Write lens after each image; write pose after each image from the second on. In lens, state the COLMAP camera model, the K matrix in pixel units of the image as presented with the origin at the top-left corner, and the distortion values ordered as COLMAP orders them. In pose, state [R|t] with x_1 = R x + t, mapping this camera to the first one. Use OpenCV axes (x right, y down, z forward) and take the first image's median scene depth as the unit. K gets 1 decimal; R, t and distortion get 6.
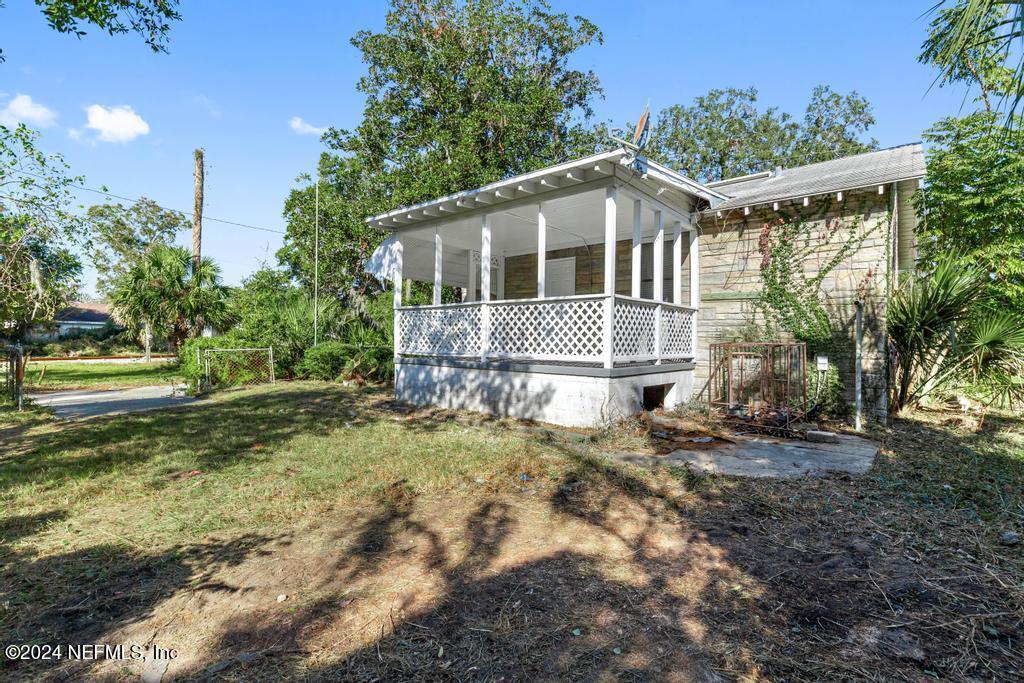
lens RADIAL K [[488.9, 0, 536.1], [0, 488.9, 343.2], [0, 0, 1]] dist [0.002755, 0.000302]
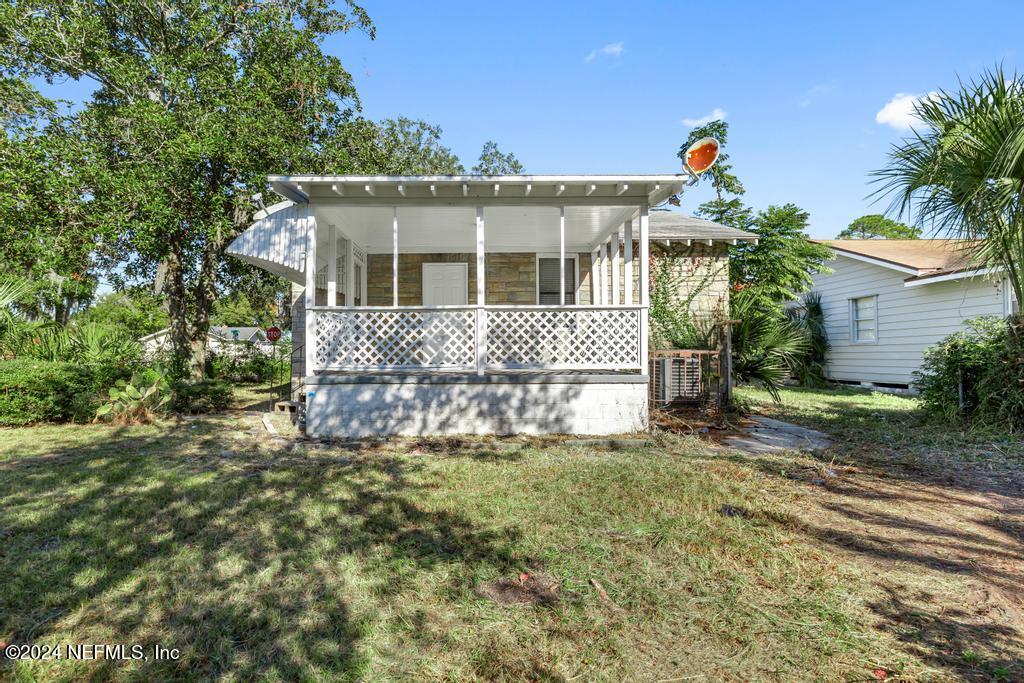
lens RADIAL K [[471.3, 0, 508.6], [0, 471.3, 343.8], [0, 0, 1]] dist [0.004821, -0.000242]
pose [[0.766789, -0.001092, 0.641898, -0.621373], [0.015331, 0.999744, -0.016613, -0.002409], [-0.641716, 0.022580, 0.766610, 0.334454]]
